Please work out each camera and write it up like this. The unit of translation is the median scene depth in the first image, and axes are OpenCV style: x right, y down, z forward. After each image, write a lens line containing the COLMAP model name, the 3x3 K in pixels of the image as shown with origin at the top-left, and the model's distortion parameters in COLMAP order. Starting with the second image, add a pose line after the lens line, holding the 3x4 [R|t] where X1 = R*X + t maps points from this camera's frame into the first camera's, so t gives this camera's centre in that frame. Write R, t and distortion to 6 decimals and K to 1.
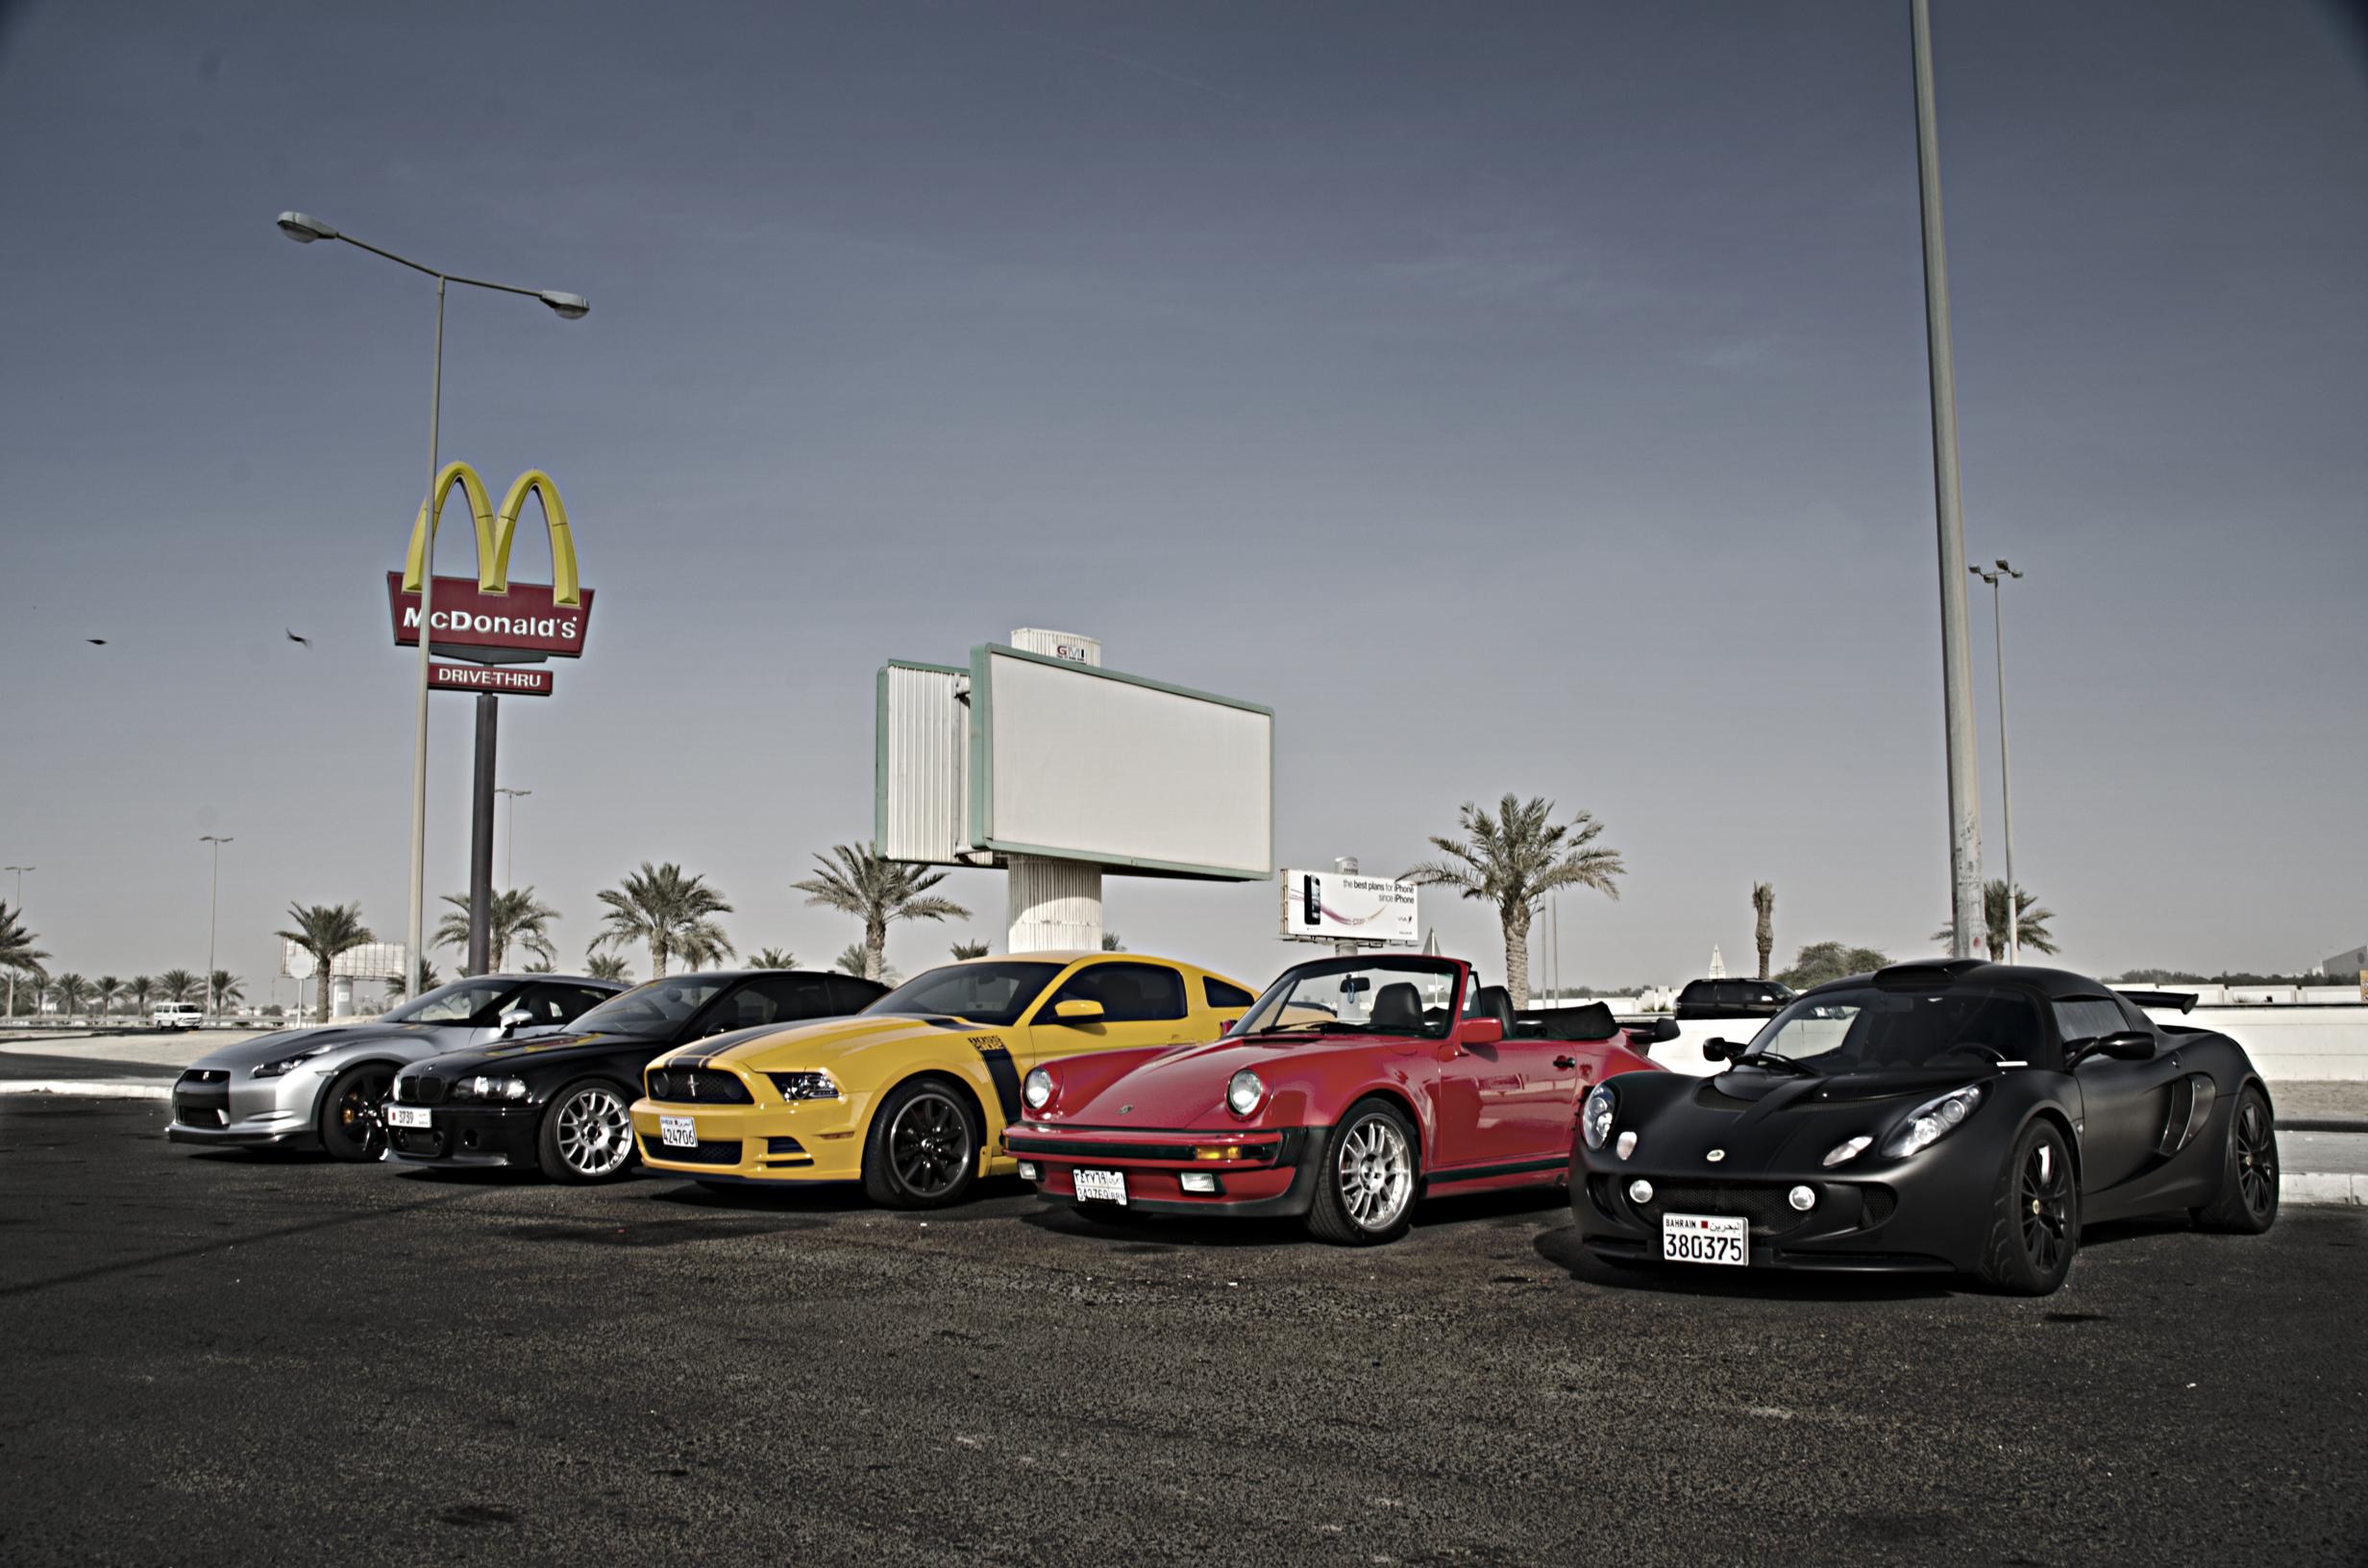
lens RADIAL K [[1933.9, 0, 1184.0], [0, 1933.9, 784.0], [0, 0, 1]] dist [-0.097274, -0.000559]
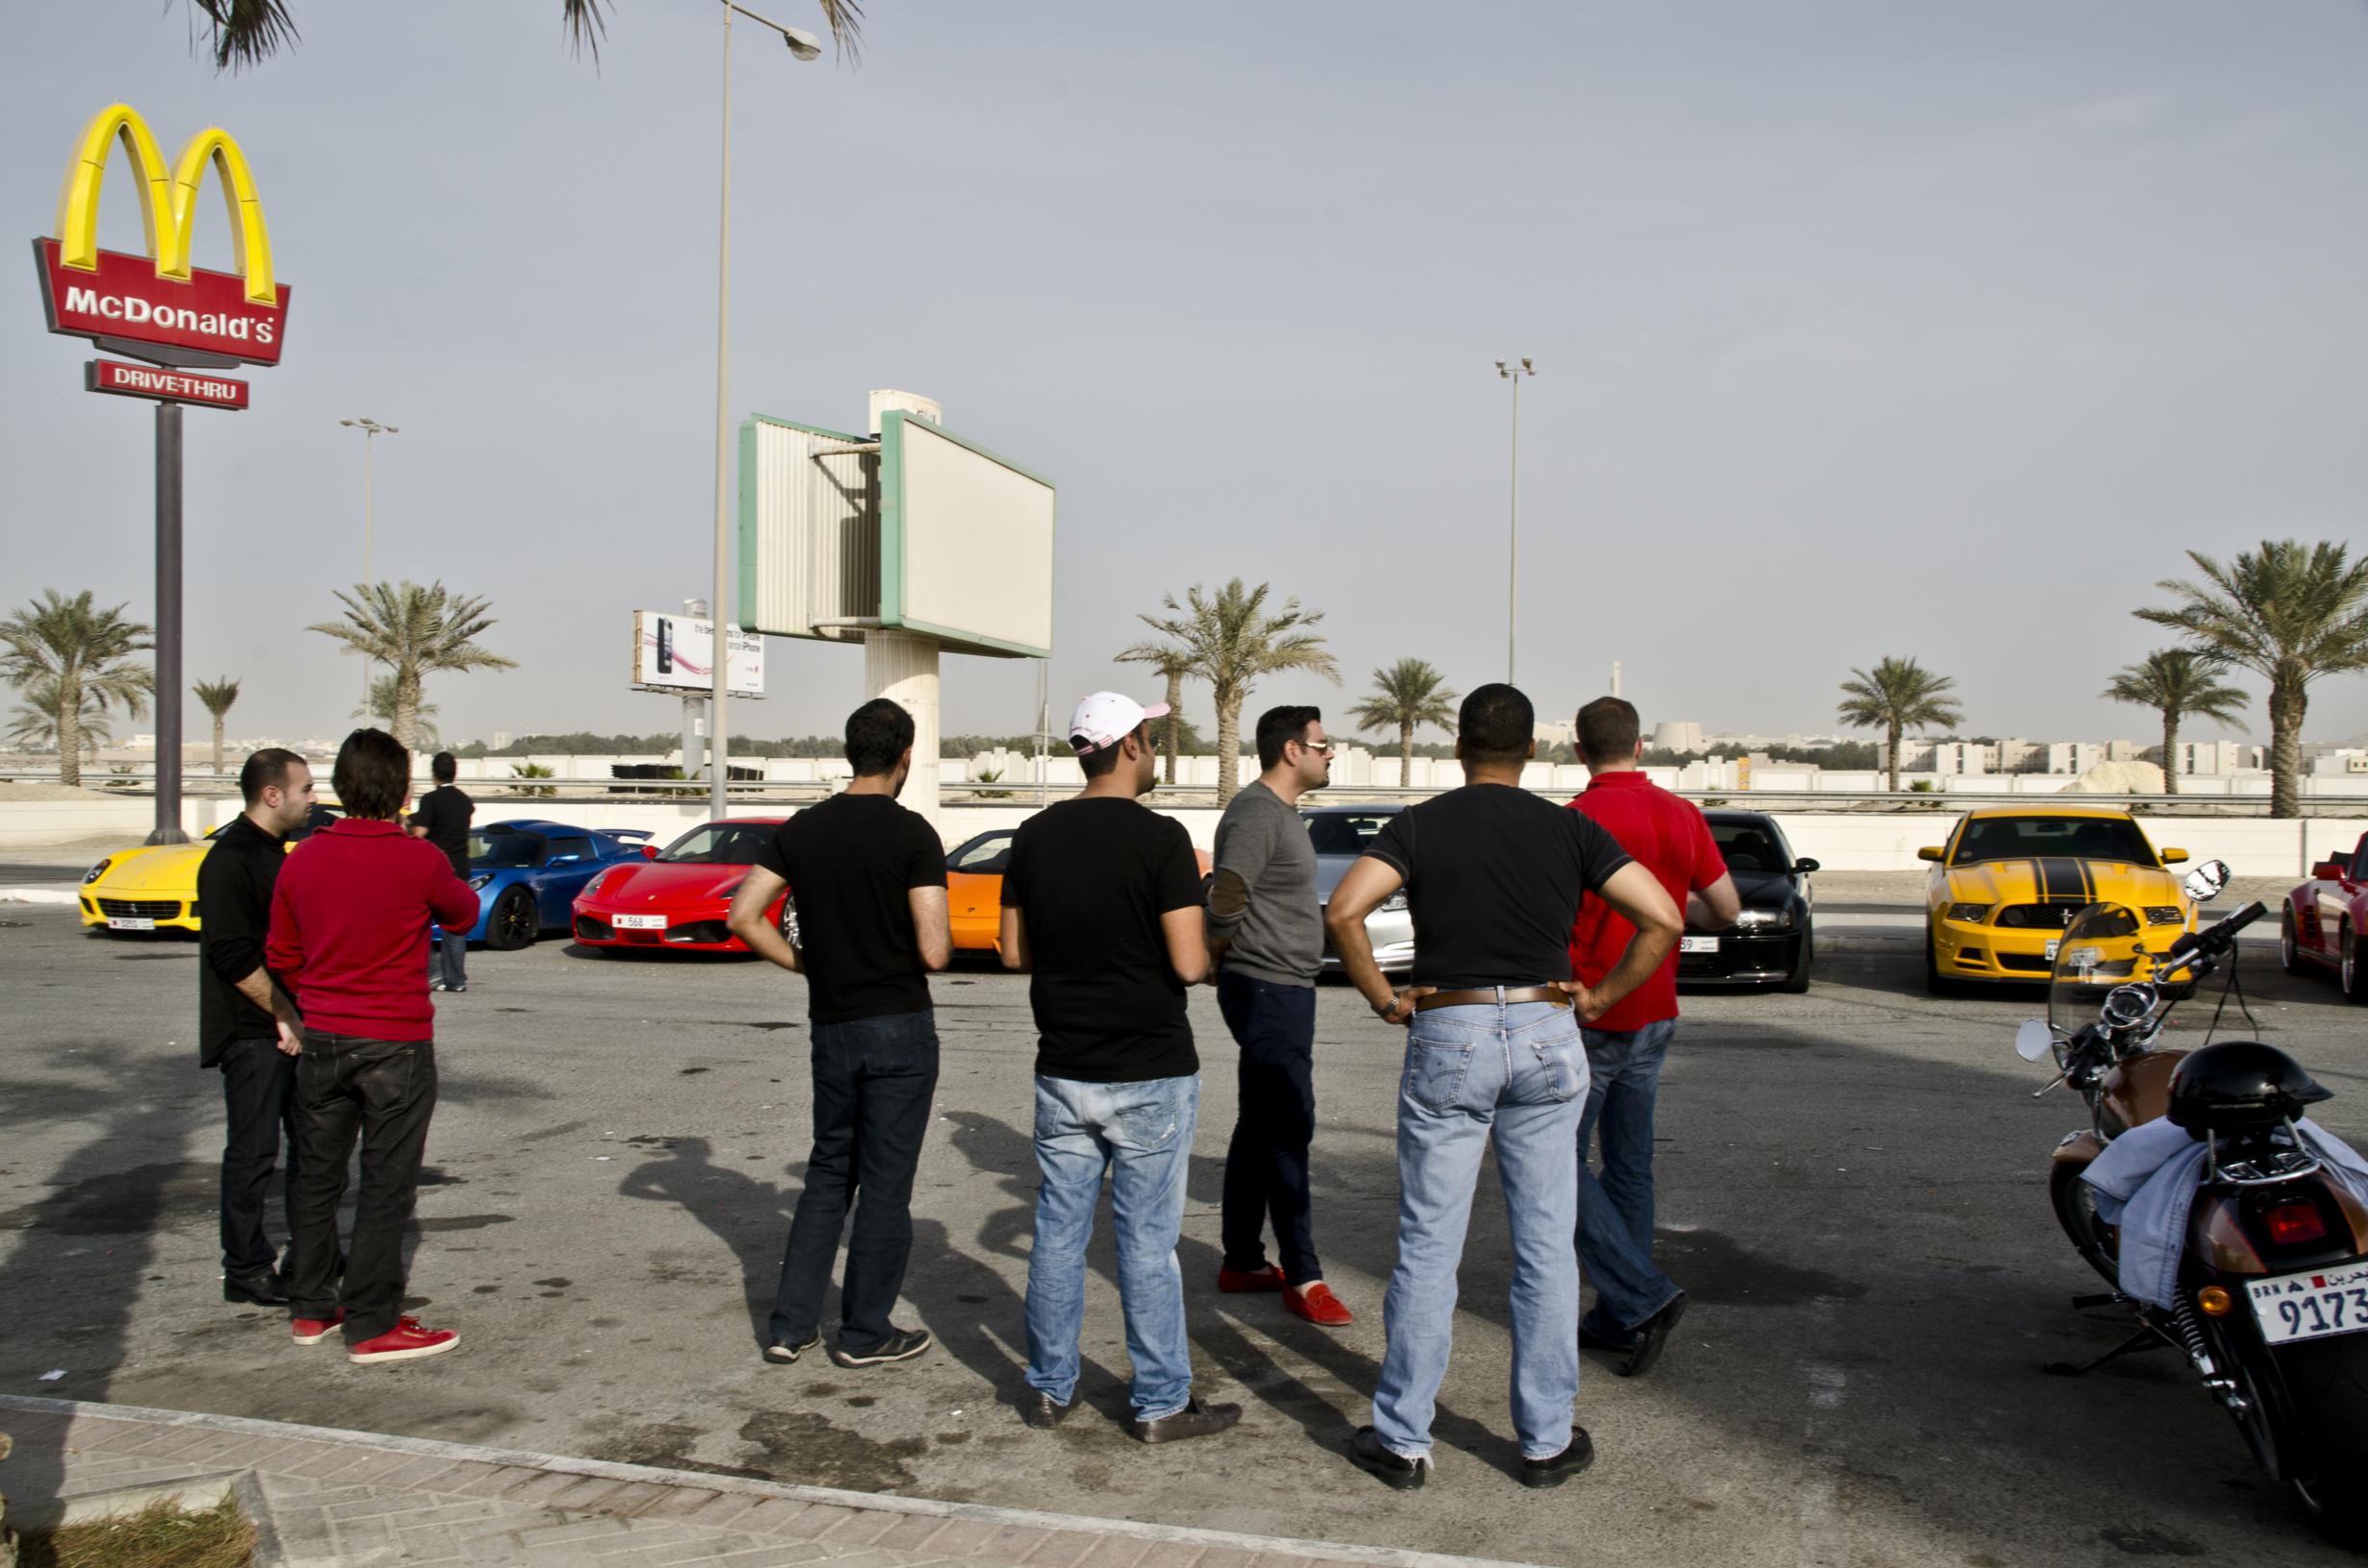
lens RADIAL K [[2125.2, 0, 1184.0], [0, 2125.2, 784.0], [0, 0, 1]] dist [-0.014886, 0.018563]
pose [[0.919495, 0.010384, 0.392966, -0.317564], [-0.060487, 0.991483, 0.115334, -0.016104], [-0.388421, -0.129818, 0.912292, -0.027185]]
